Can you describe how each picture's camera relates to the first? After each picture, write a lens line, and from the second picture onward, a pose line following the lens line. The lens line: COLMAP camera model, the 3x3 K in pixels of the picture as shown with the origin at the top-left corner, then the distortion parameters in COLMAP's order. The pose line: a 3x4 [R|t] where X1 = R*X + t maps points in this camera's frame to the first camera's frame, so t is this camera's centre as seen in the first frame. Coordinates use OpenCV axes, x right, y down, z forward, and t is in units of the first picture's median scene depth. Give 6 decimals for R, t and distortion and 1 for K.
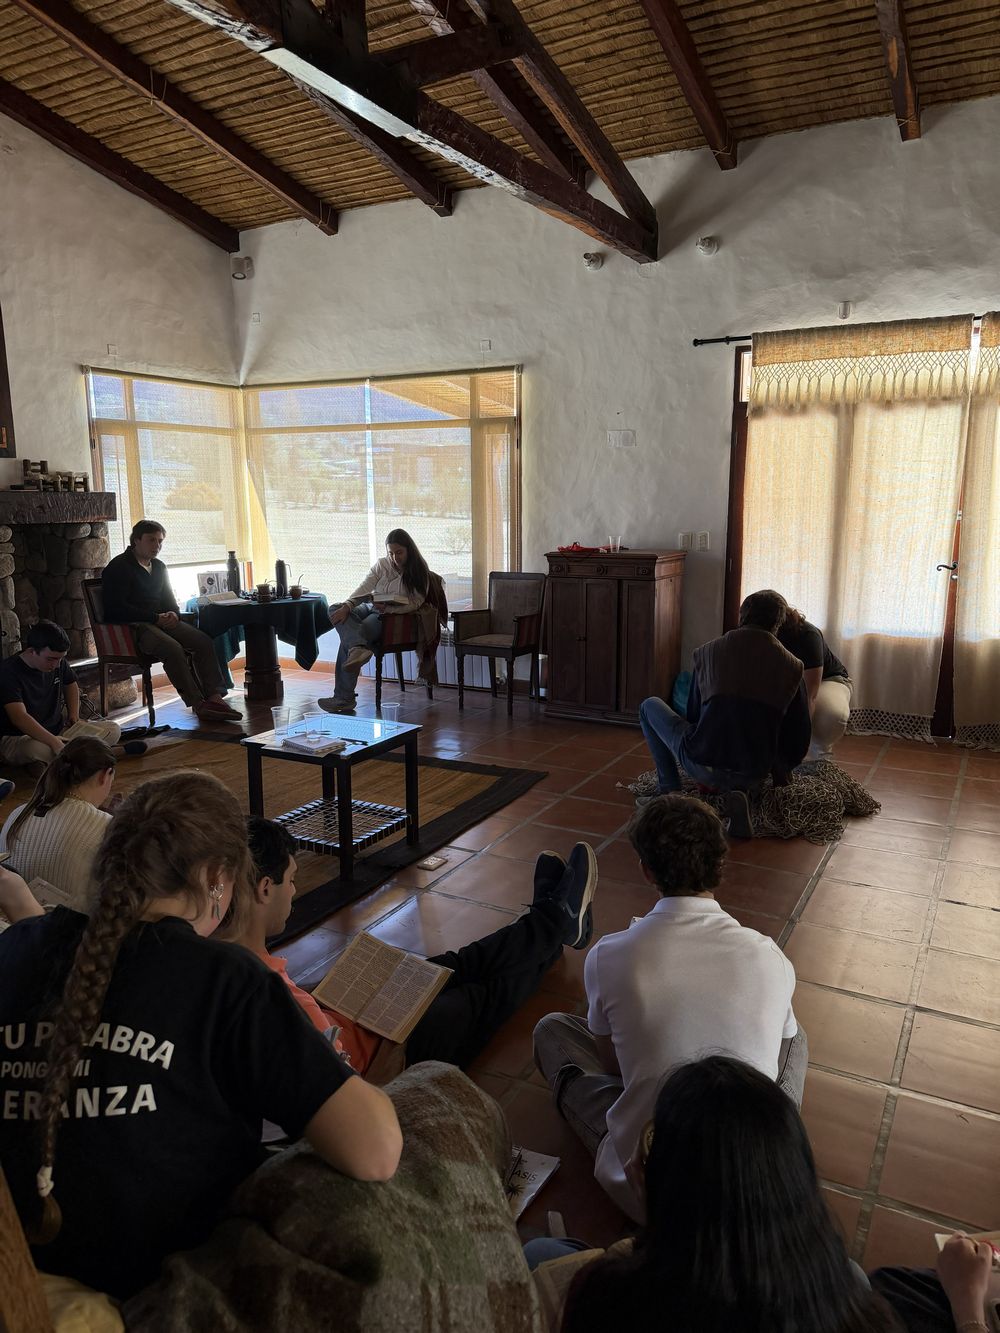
lens RADIAL K [[934.7, 0, 493.7], [0, 934.7, 661.5], [0, 0, 1]] dist [0.034571, -0.042187]
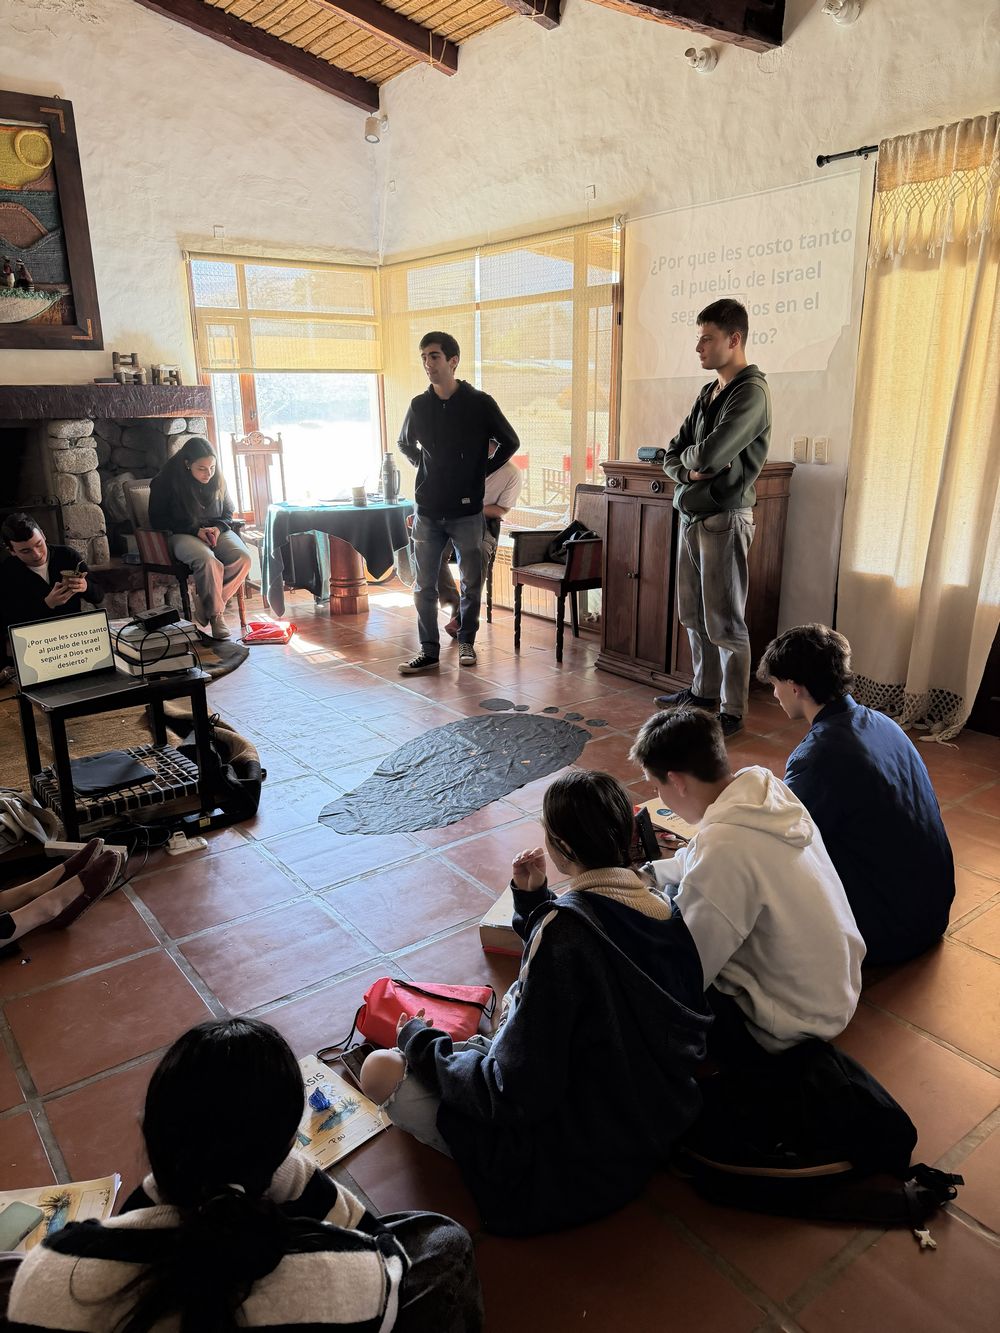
lens RADIAL K [[934.7, 0, 494.6], [0, 934.7, 654.7], [0, 0, 1]] dist [0.034571, -0.042187]
pose [[0.913145, 0.108970, -0.392800, 0.292098], [-0.069706, 0.991156, 0.112920, -0.037473], [0.401631, -0.075732, 0.912665, 0.228134]]
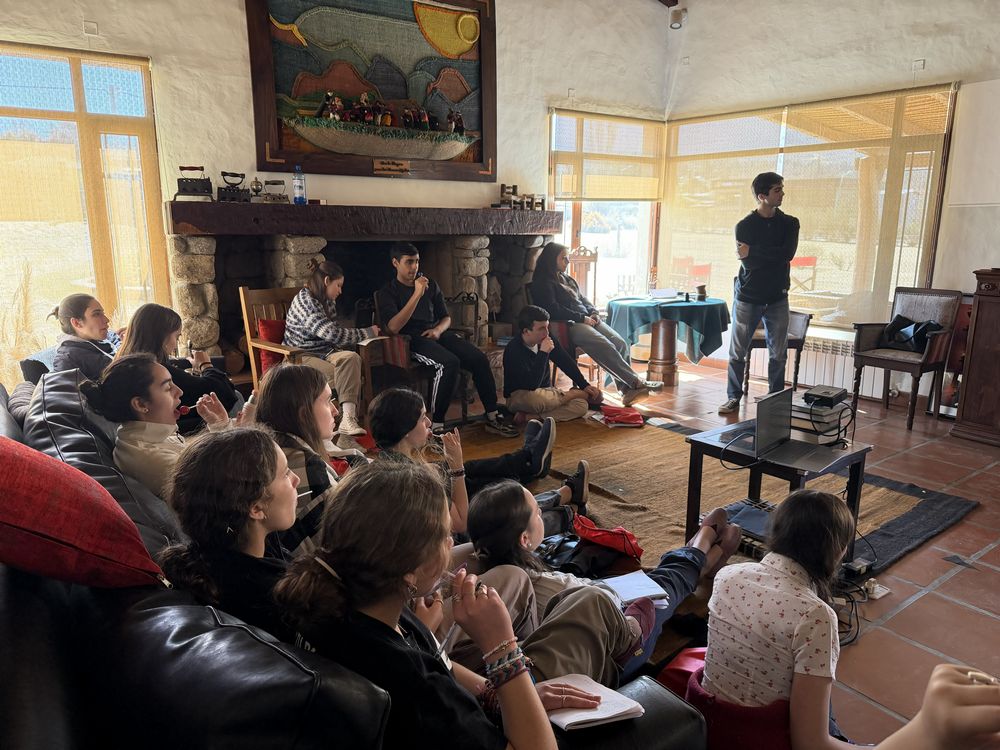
lens RADIAL K [[701.2, 0, 500.5], [0, 701.2, 376.0], [0, 0, 1]] dist [0.034571, -0.042187]
pose [[0.910739, 0.099613, -0.400790, -0.087998], [-0.082363, 0.994789, 0.060090, -0.010216], [0.404687, -0.021717, 0.914197, 0.112998]]
